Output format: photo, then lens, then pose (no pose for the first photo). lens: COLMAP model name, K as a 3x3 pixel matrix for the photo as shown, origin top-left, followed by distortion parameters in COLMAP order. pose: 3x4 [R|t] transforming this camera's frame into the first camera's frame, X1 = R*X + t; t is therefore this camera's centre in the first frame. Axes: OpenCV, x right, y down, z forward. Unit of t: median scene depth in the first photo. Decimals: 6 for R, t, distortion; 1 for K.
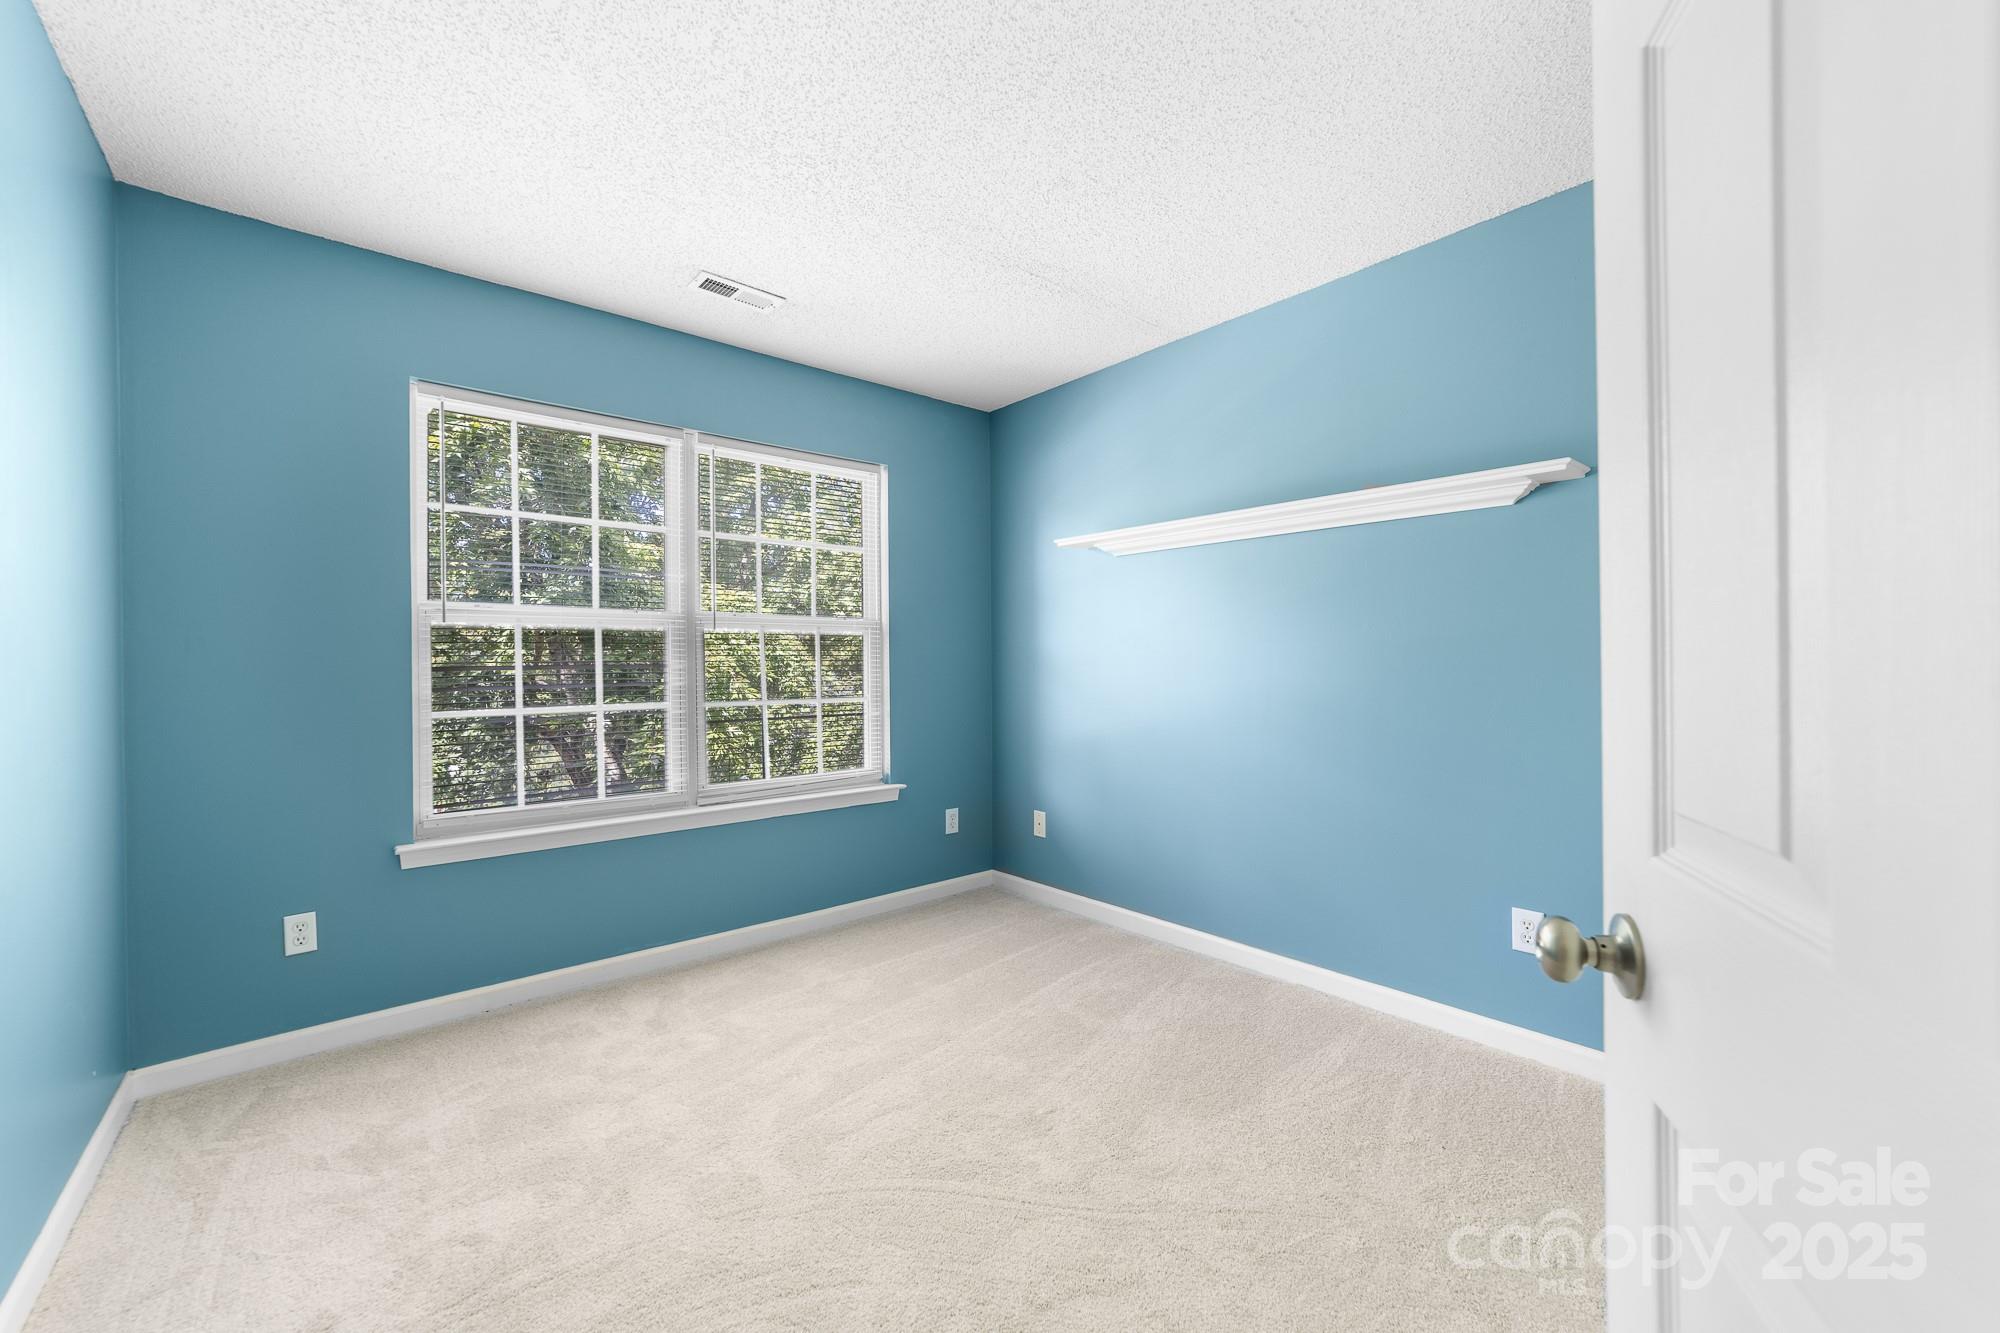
lens RADIAL K [[770.0, 0, 989.4], [0, 770.0, 664.1], [0, 0, 1]] dist [-0.009693, 0.004586]
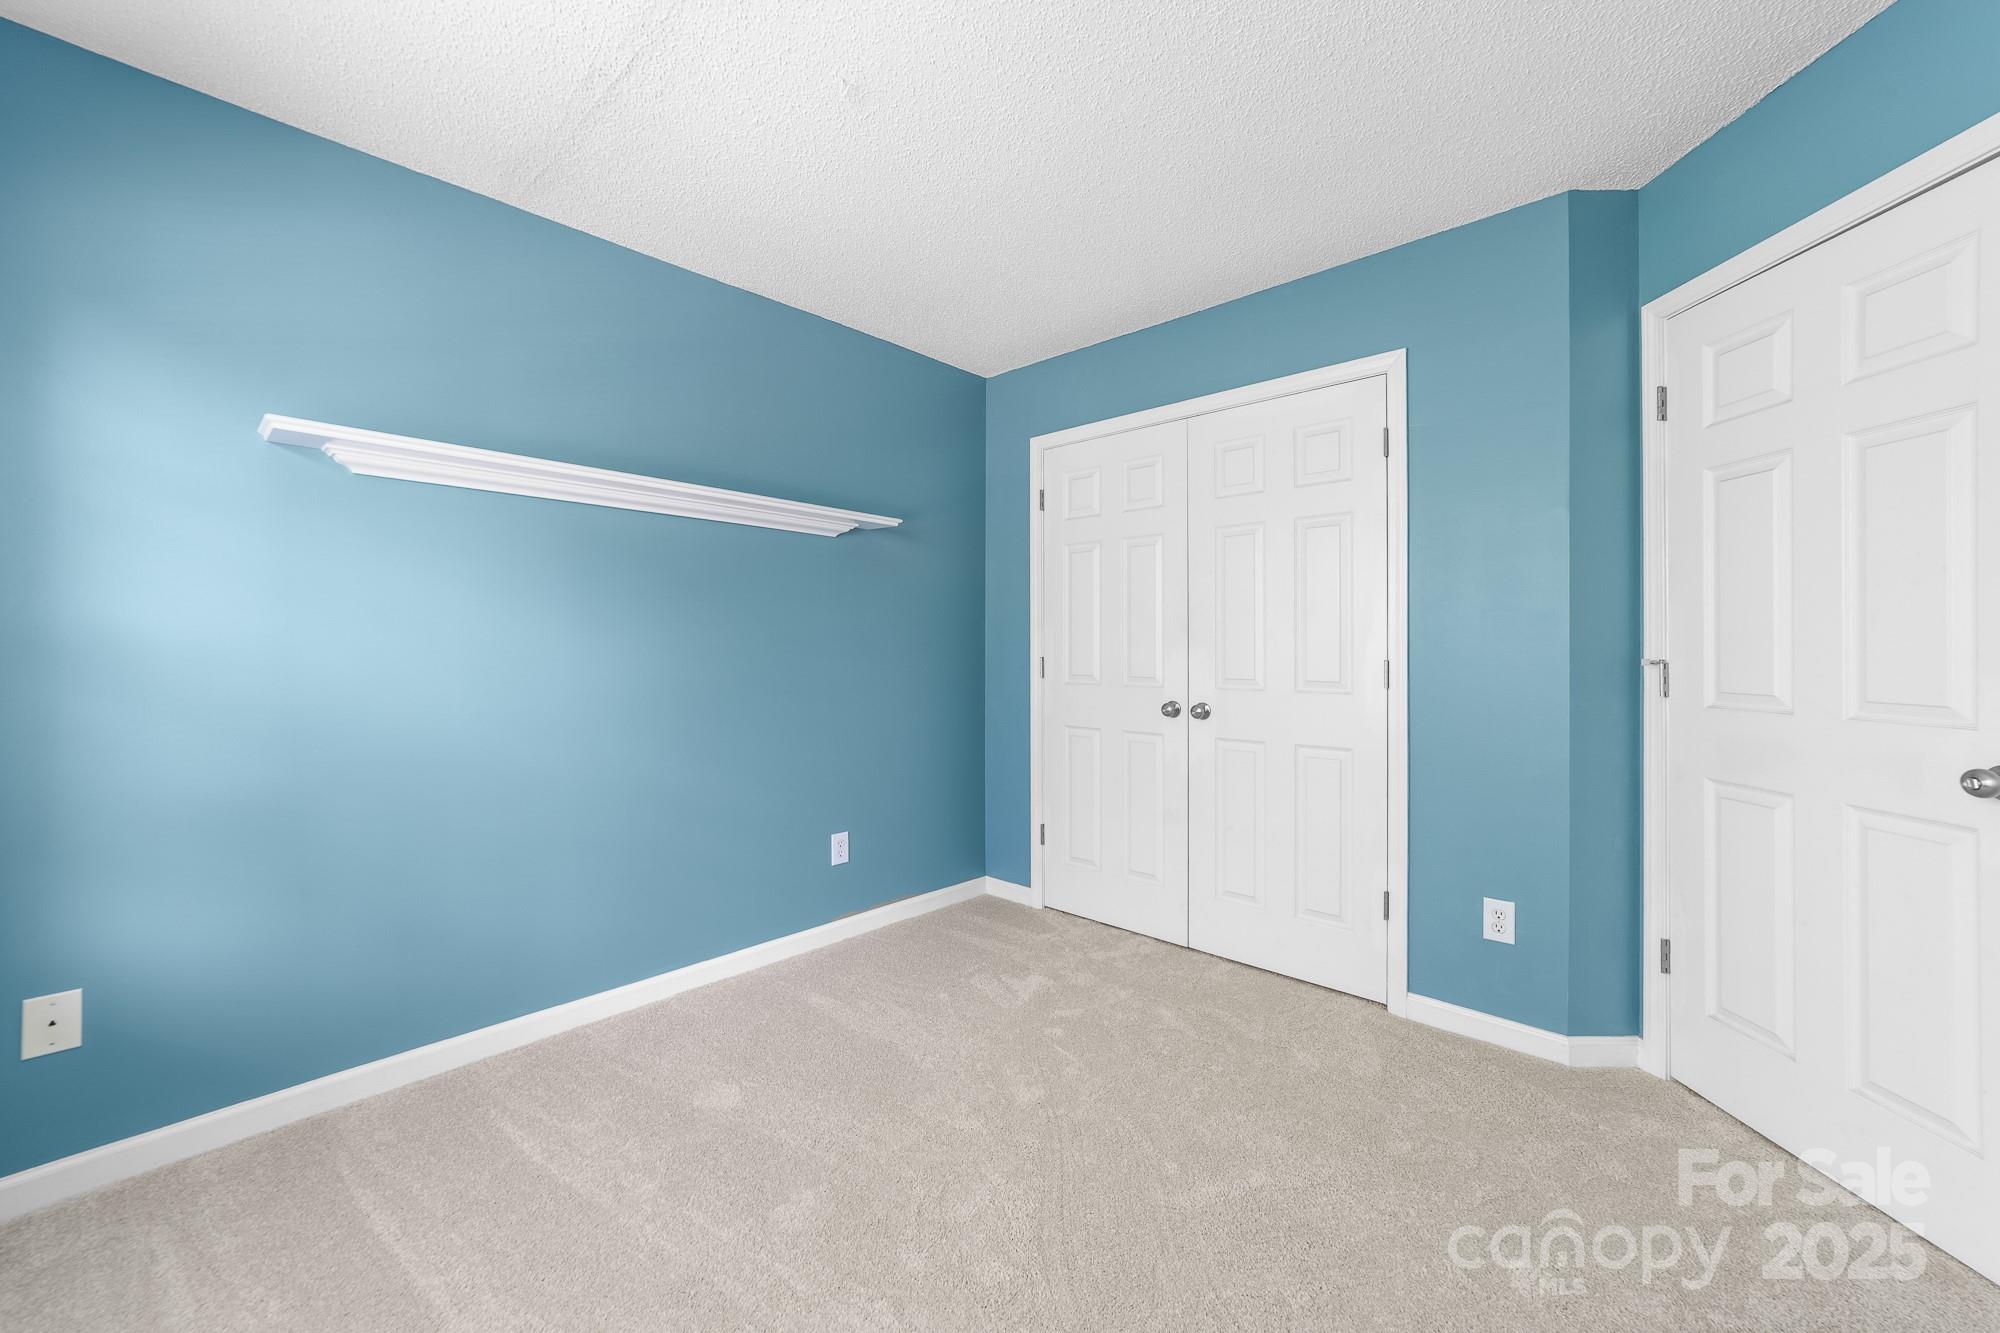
lens RADIAL K [[770.0, 0, 1000.0], [0, 770.0, 649.0], [0, 0, 1]] dist [-0.009693, 0.004586]
pose [[-0.105619, 0.010883, 0.994347, -0.558030], [0.005662, 0.999930, -0.010343, 0.004913], [-0.994391, 0.004537, -0.105673, 0.678002]]
